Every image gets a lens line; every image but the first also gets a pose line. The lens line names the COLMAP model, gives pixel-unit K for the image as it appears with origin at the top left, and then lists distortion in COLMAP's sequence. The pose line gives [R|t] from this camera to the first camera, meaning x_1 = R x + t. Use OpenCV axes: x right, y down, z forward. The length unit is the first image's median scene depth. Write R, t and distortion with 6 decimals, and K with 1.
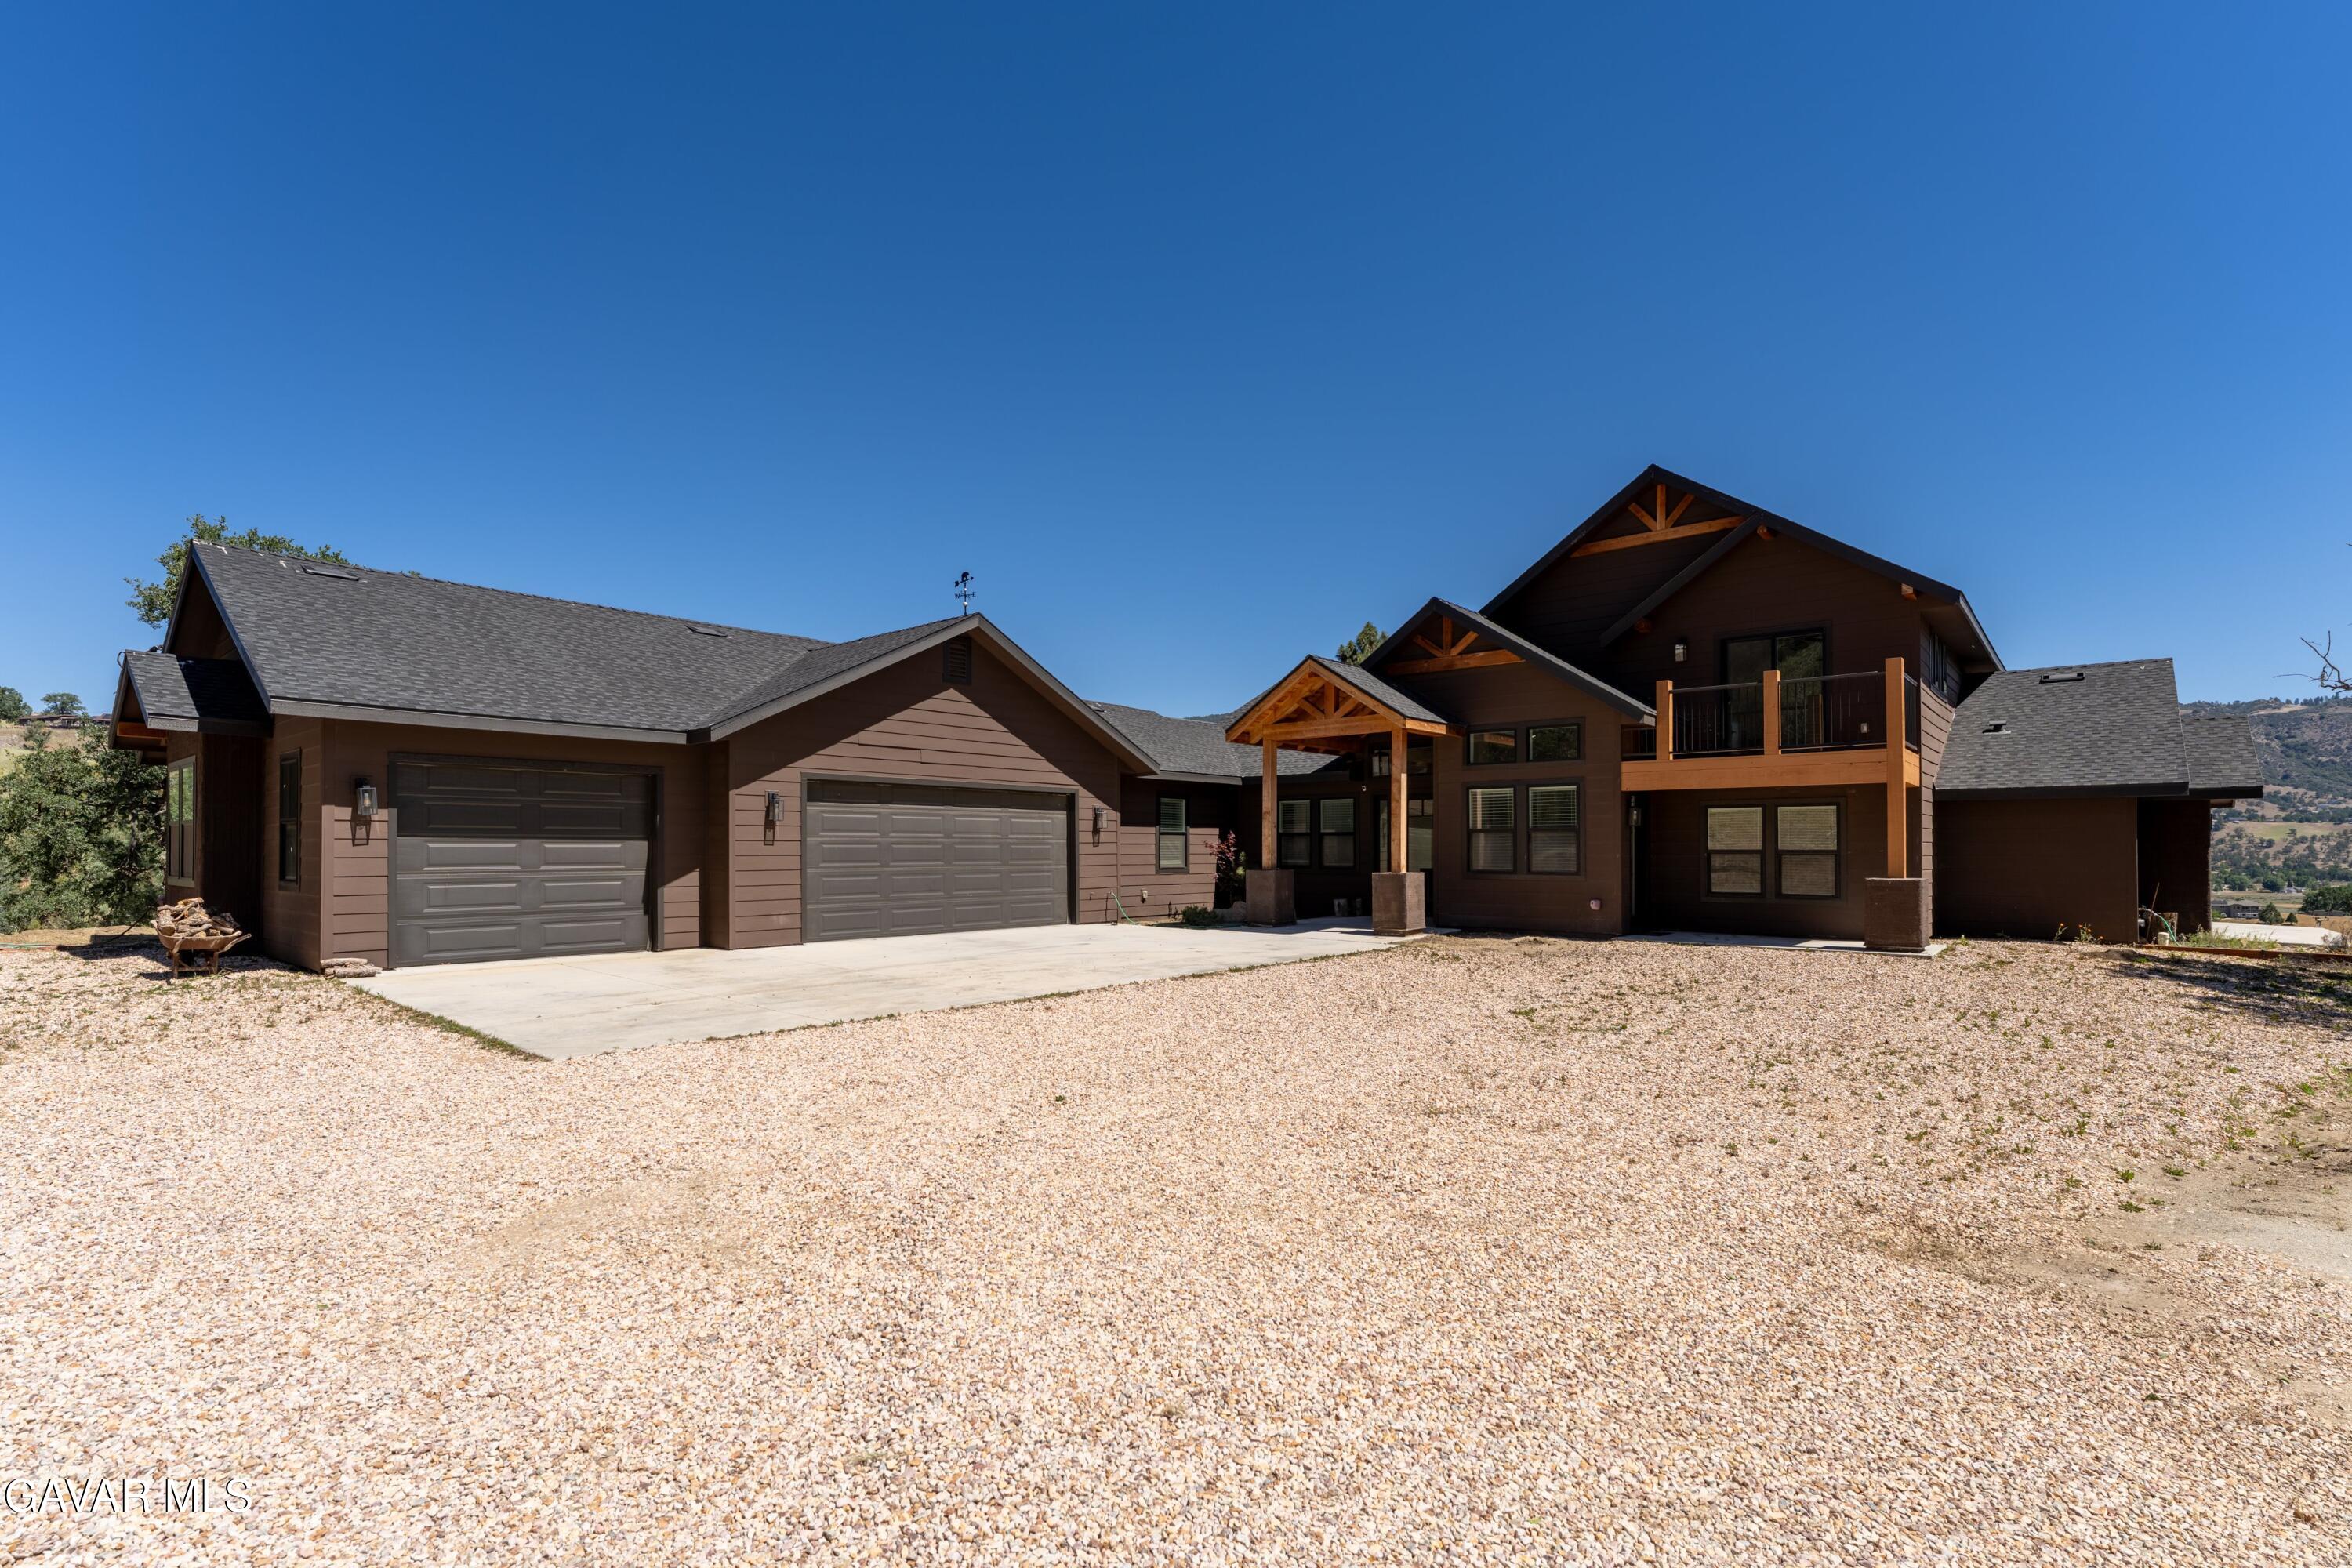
lens RADIAL K [[1086.4, 0, 1168.5], [0, 1086.4, 840.6], [0, 0, 1]] dist [-0.000159, 0.000413]
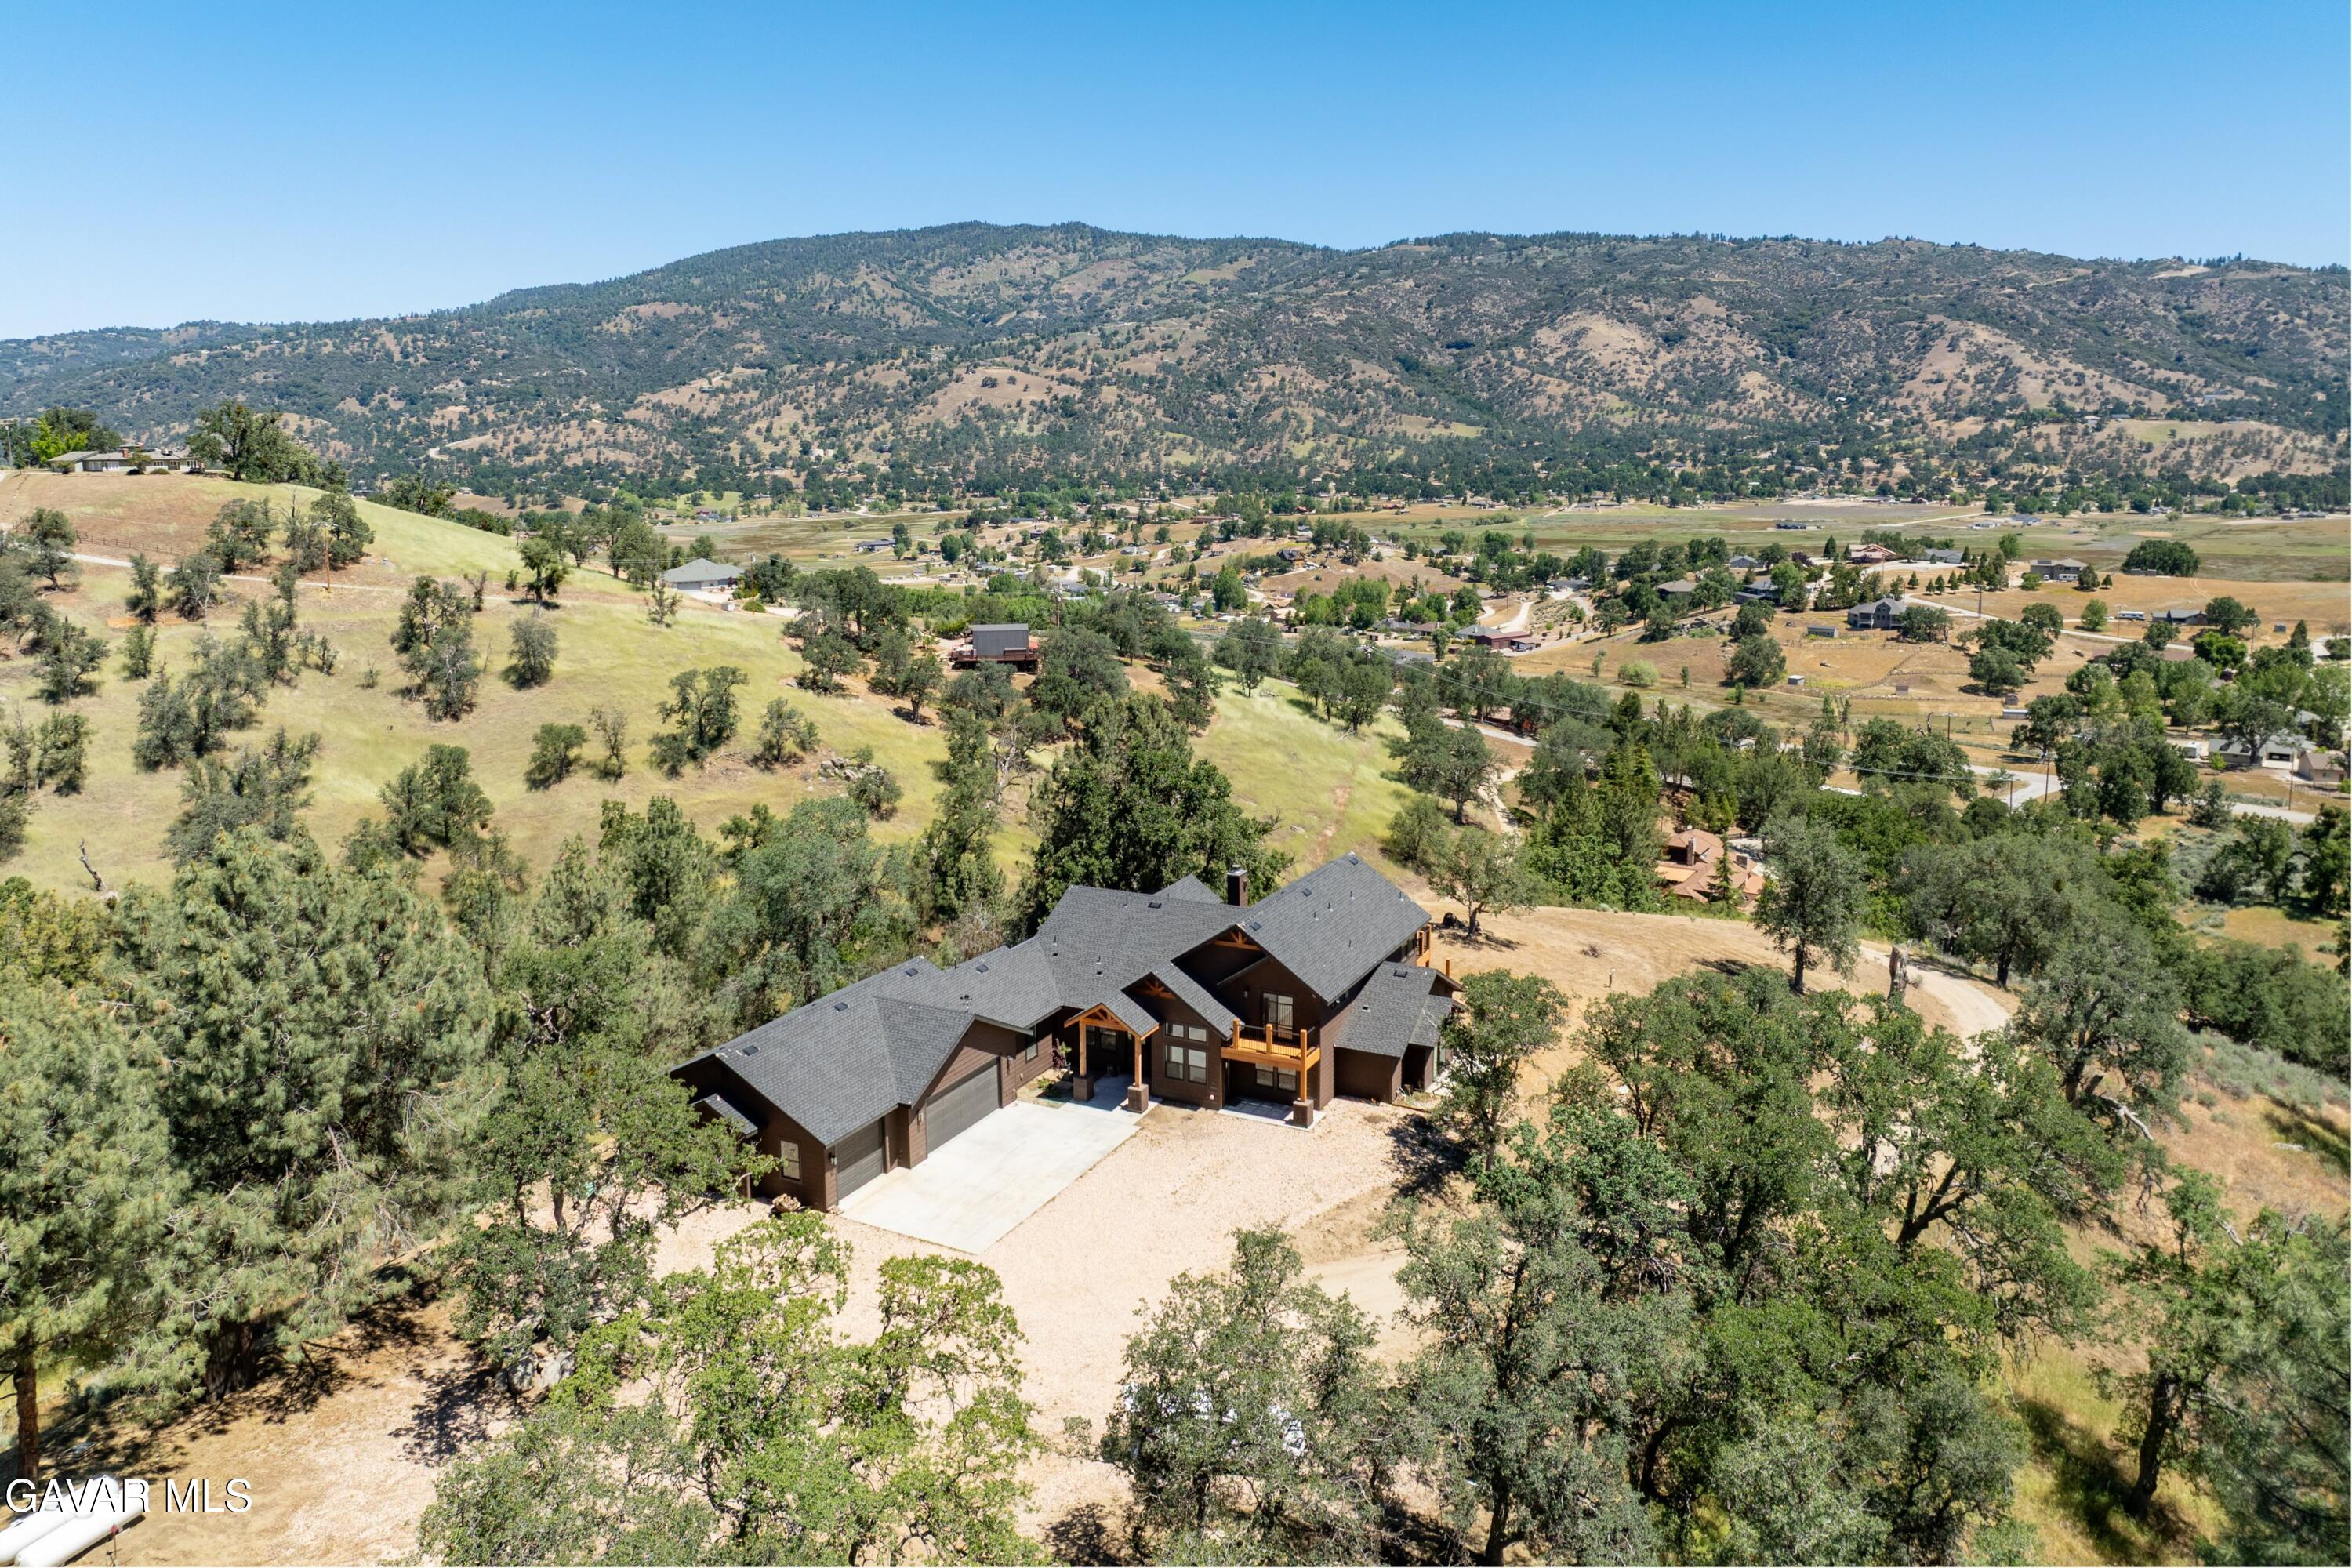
lens RADIAL K [[1648.6, 0, 1169.0], [0, 1648.6, 685.5], [0, 0, 1]] dist [-0.007996, -0.072960]
pose [[0.969889, -0.041253, 0.240029, -0.589638], [0.003740, 0.987957, 0.154686, -1.434028], [-0.243520, -0.149131, 0.958362, -2.459615]]
